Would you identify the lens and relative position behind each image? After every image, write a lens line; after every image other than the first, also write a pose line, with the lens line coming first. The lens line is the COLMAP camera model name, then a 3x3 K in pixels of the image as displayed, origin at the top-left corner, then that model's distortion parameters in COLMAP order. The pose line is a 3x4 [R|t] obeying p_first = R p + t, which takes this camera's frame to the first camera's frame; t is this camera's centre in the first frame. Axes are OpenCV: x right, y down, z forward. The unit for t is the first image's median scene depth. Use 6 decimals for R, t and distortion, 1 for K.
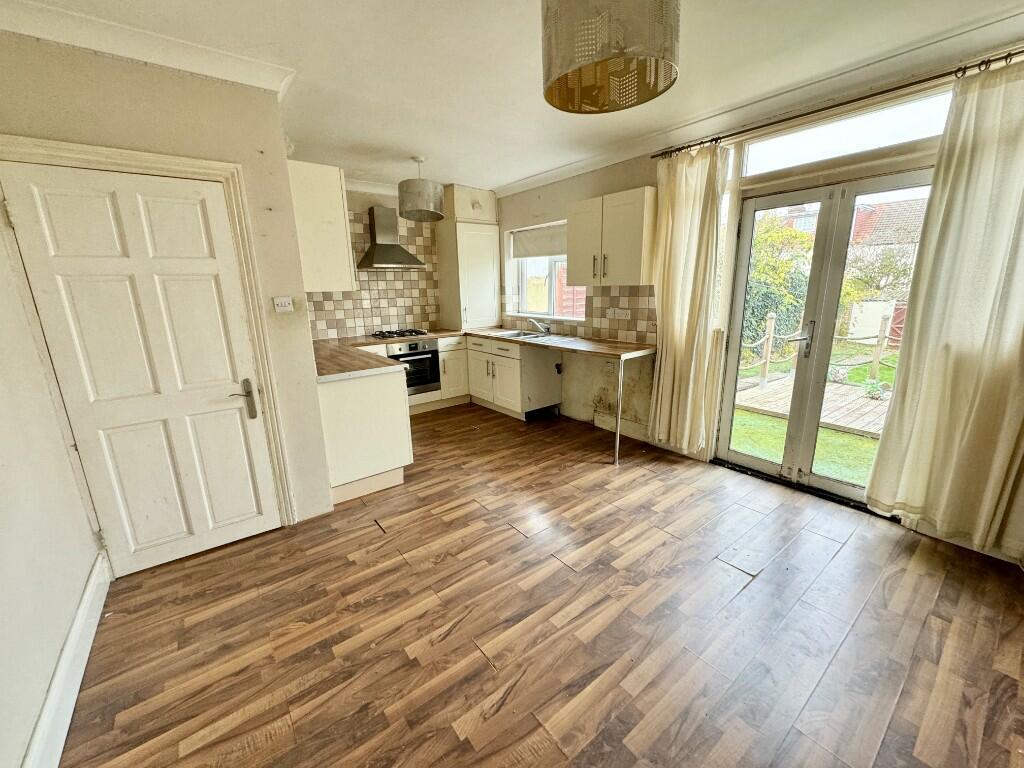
lens RADIAL K [[407.7, 0, 512.0], [0, 407.7, 384.0], [0, 0, 1]] dist [-0.000795, 0.000018]
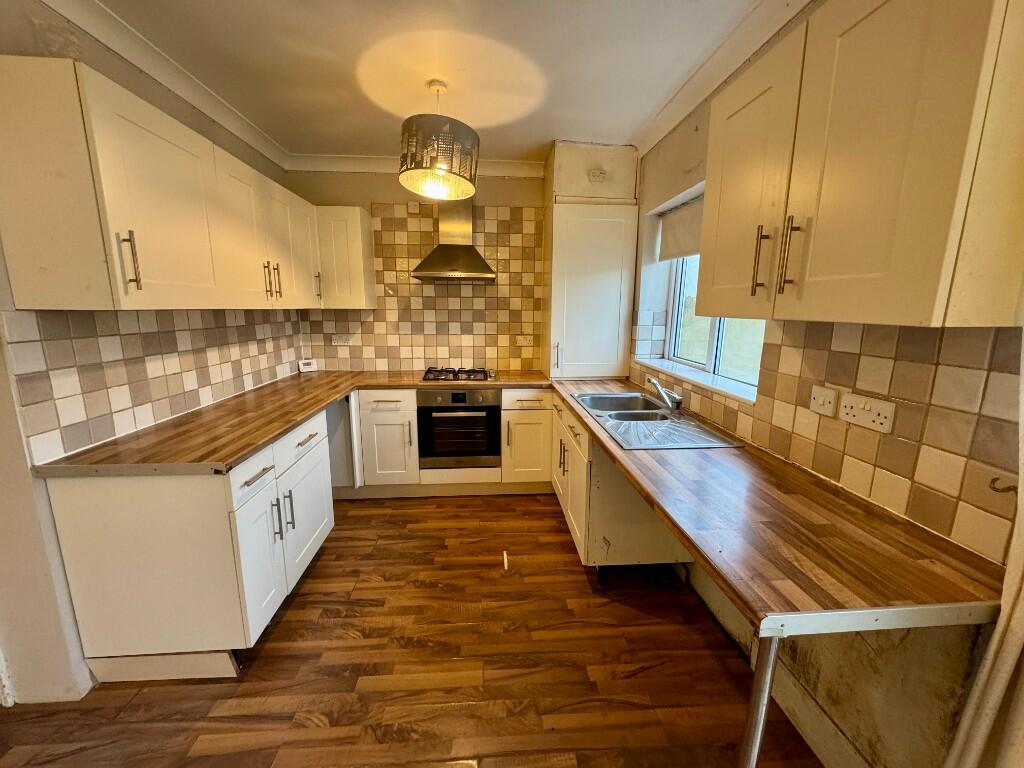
lens RADIAL K [[407.7, 0, 512.0], [0, 407.7, 384.0], [0, 0, 1]] dist [-0.000795, 0.000018]
pose [[0.832142, 0.131027, -0.538861, 0.249359], [-0.157423, 0.987527, -0.002979, -0.174532], [0.531750, 0.087308, 0.842389, 0.694084]]
